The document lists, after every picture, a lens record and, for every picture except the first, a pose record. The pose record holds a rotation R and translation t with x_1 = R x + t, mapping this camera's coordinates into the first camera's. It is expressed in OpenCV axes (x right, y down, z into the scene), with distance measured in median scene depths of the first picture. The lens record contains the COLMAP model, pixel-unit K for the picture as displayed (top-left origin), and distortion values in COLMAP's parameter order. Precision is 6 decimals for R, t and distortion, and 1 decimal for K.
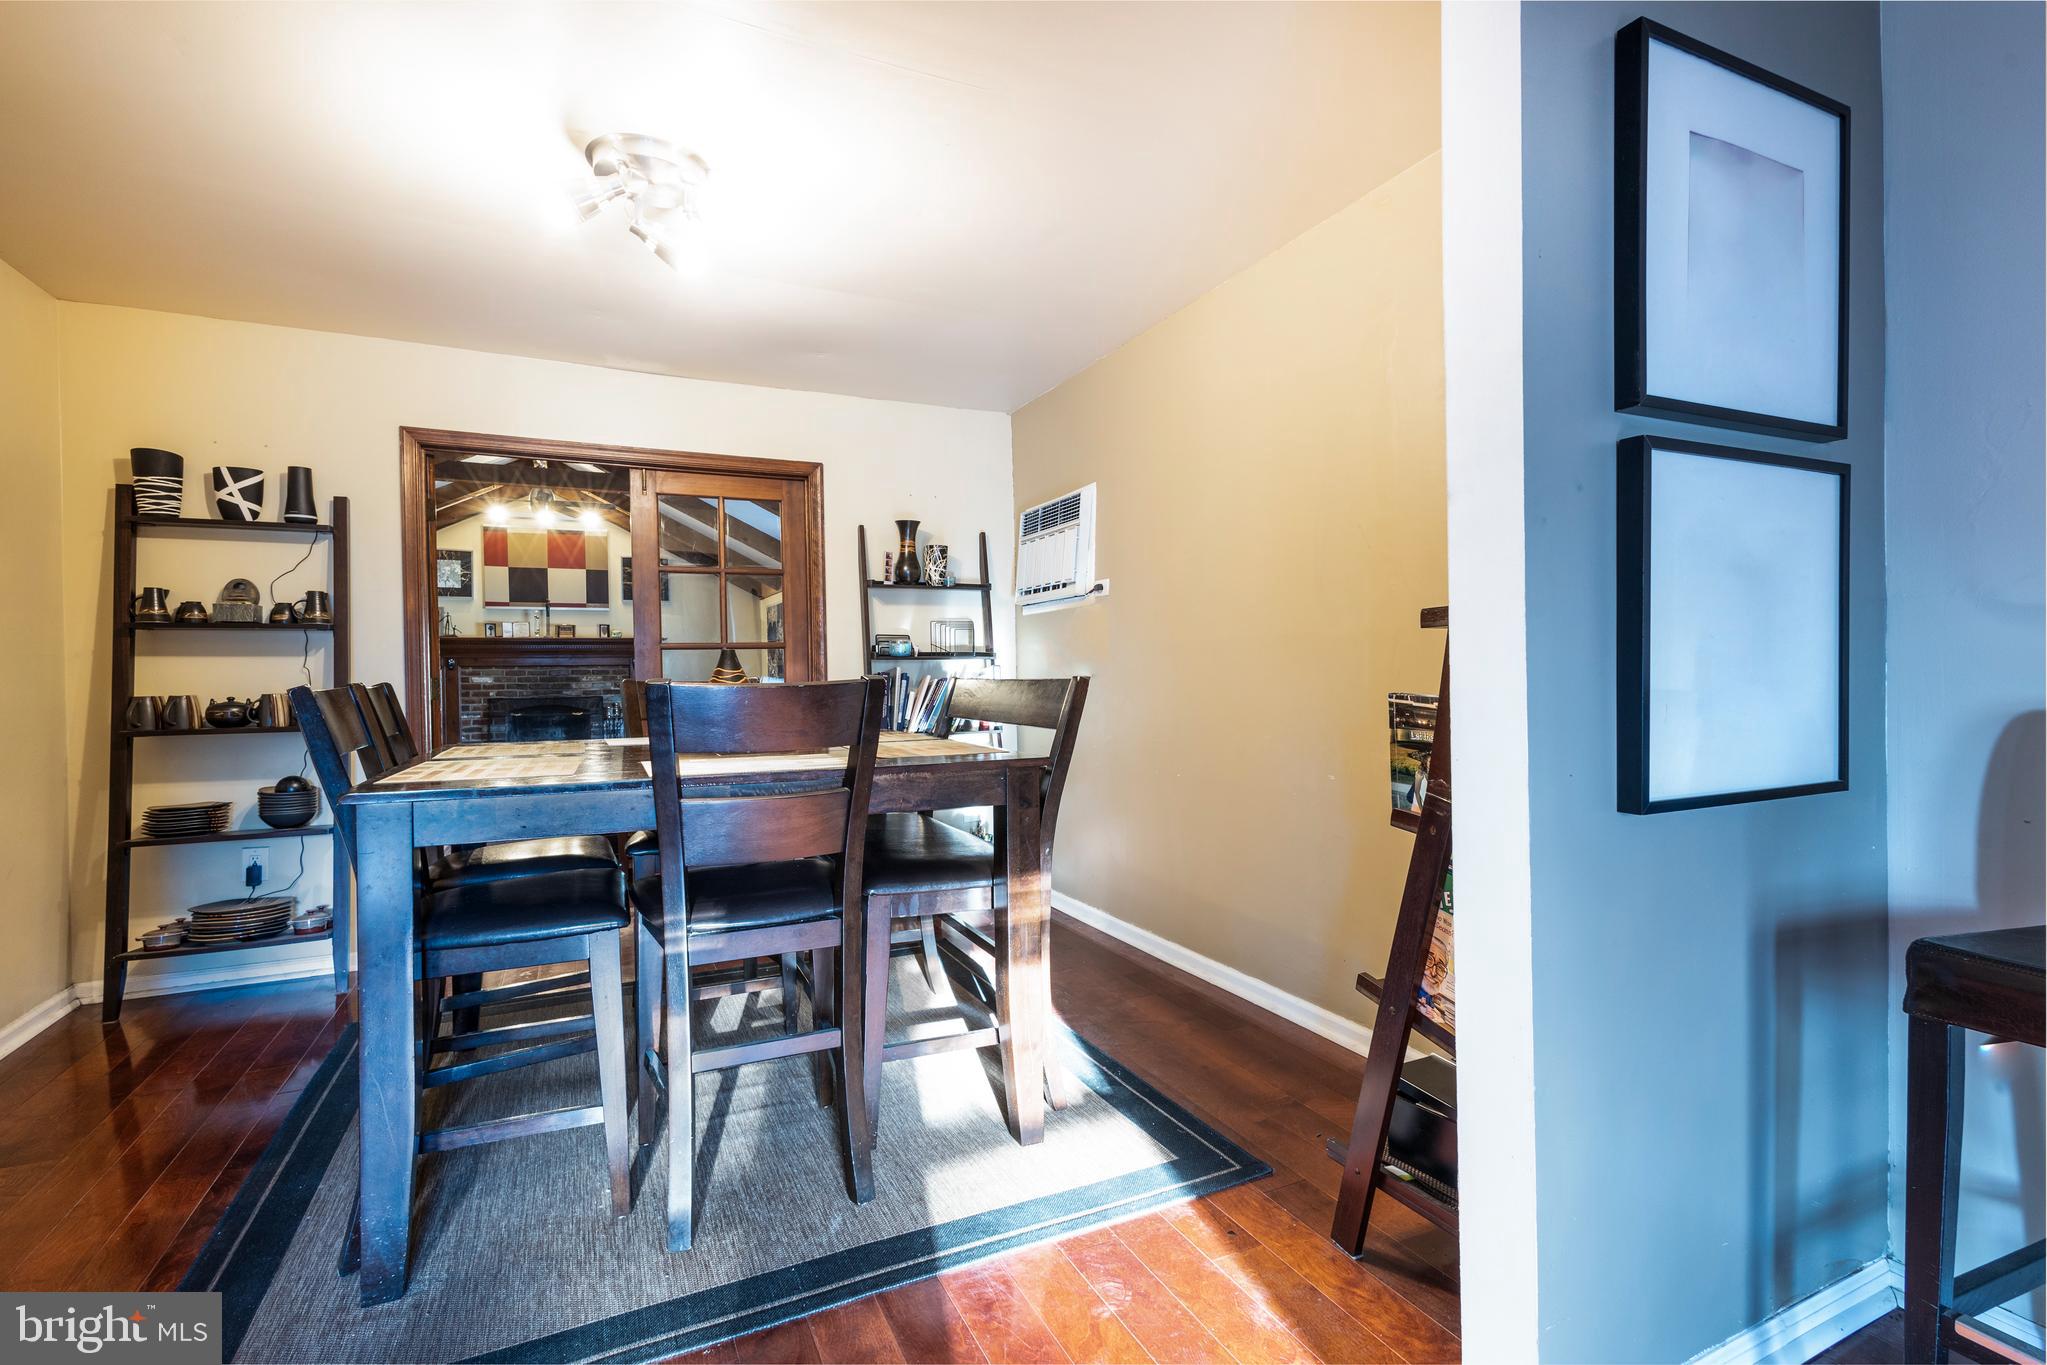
lens RADIAL K [[943.0, 0, 1026.3], [0, 943.0, 679.9], [0, 0, 1]] dist [0.011340, 0.000387]
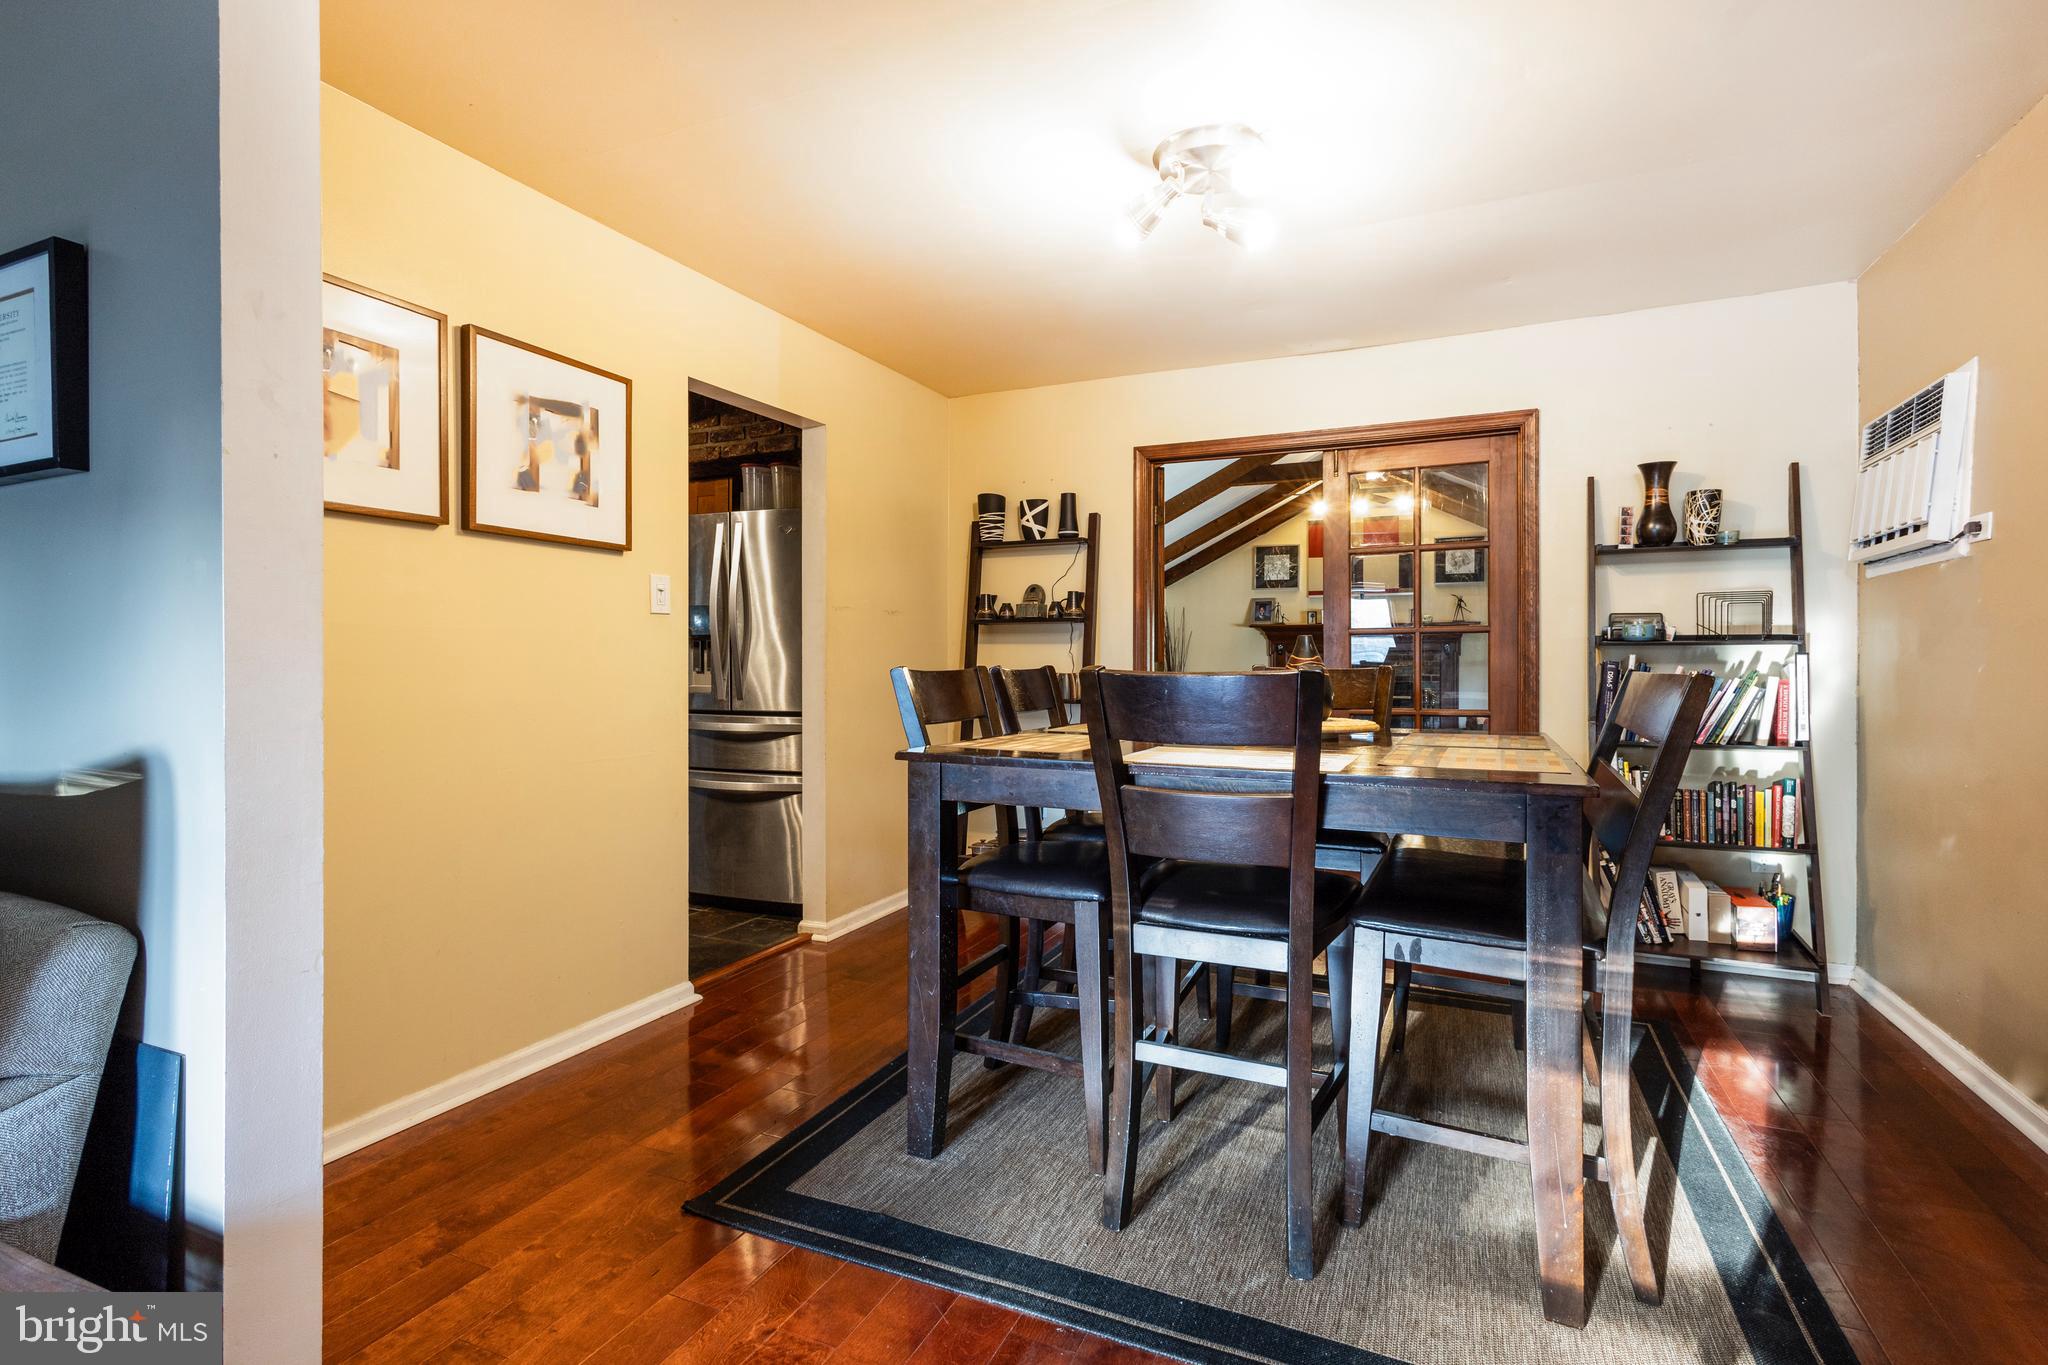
lens RADIAL K [[973.7, 0, 1040.6], [0, 973.7, 667.7], [0, 0, 1]] dist [0.013695, 0.000161]
pose [[0.647042, 0.016581, -0.762274, 0.197832], [-0.014756, 0.999849, 0.009224, -0.004123], [0.762312, 0.005280, 0.647189, 0.137400]]
